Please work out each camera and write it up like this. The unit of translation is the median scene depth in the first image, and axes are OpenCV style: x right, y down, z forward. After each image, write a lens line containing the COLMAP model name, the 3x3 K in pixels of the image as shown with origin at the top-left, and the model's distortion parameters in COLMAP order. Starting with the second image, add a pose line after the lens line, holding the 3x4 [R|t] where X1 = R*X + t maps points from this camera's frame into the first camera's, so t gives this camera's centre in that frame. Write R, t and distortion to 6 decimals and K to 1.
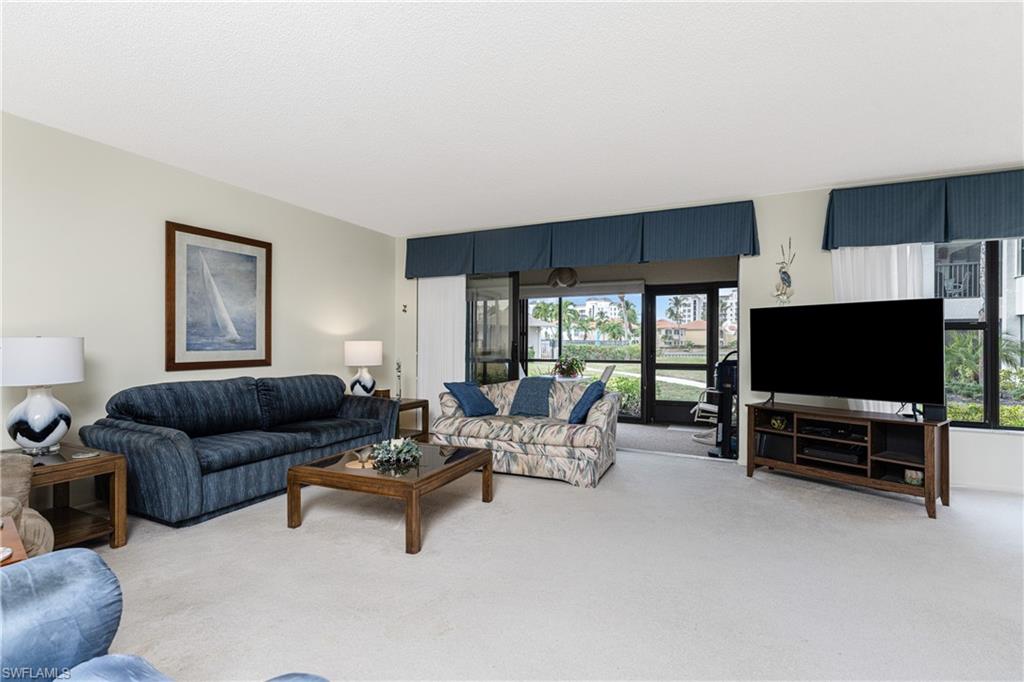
lens RADIAL K [[467.4, 0, 511.2], [0, 467.4, 341.9], [0, 0, 1]] dist [-0.002698, -0.000340]
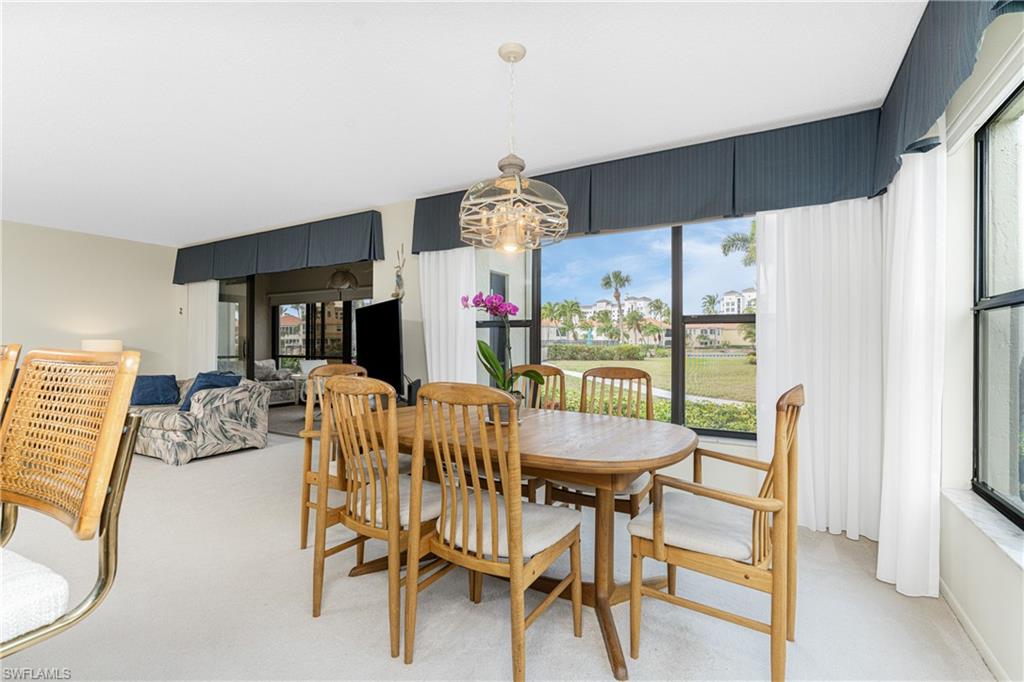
lens RADIAL K [[467.4, 0, 506.0], [0, 467.4, 342.9], [0, 0, 1]] dist [-0.002698, -0.000340]
pose [[0.996015, -0.001311, -0.089175, 0.963459], [0.001444, 0.999998, 0.001434, 0.006964], [0.089173, -0.001557, 0.996015, -0.062346]]
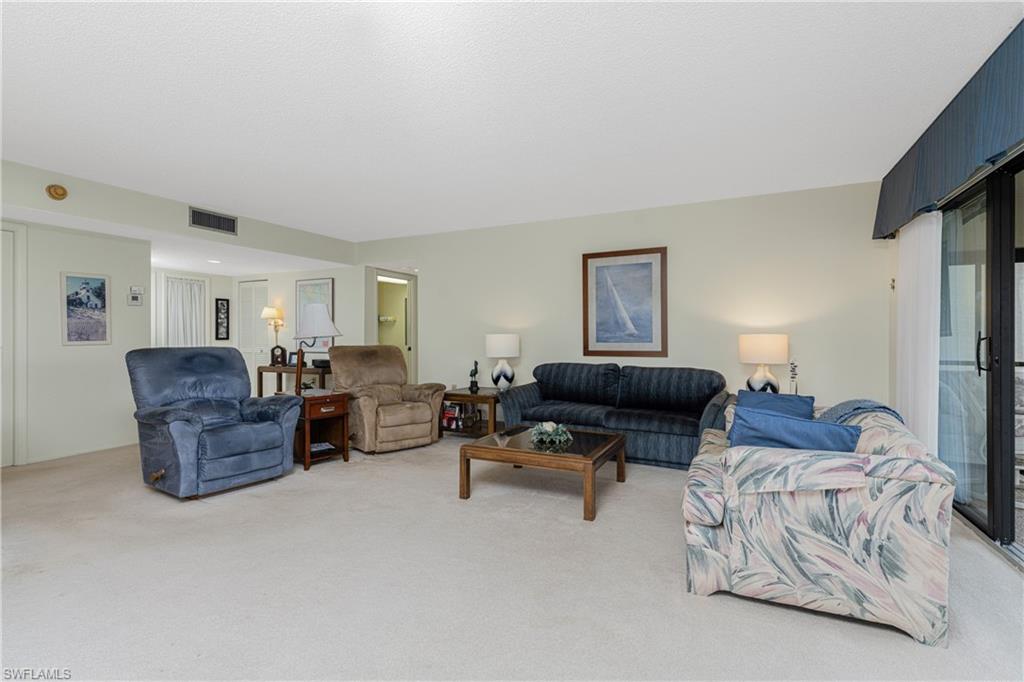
lens RADIAL K [[467.4, 0, 511.4], [0, 467.4, 339.2], [0, 0, 1]] dist [-0.002698, -0.000340]
pose [[-0.023129, 0.003509, -0.999726, 0.657951], [0.003125, 0.999989, 0.003438, 0.003894], [0.999728, -0.003044, -0.023139, 0.713826]]
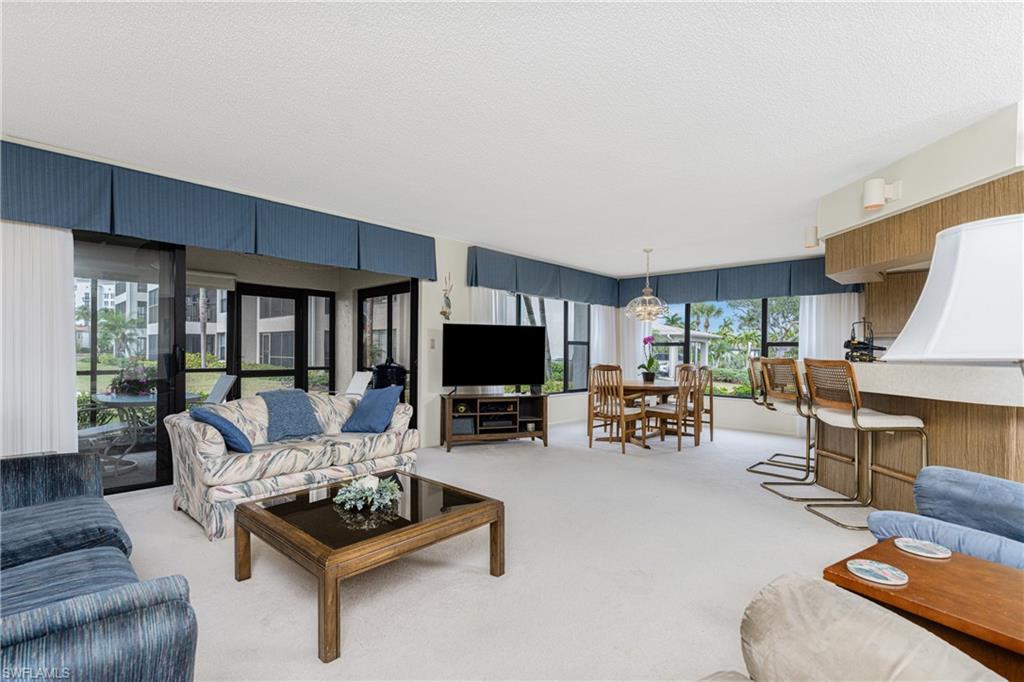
lens RADIAL K [[467.4, 0, 506.1], [0, 467.4, 347.7], [0, 0, 1]] dist [-0.002698, -0.000340]
pose [[0.321224, 0.008493, 0.946965, -0.666748], [-0.011649, 0.999920, -0.005017, 0.001077], [-0.946932, -0.009420, 0.321297, 0.421304]]
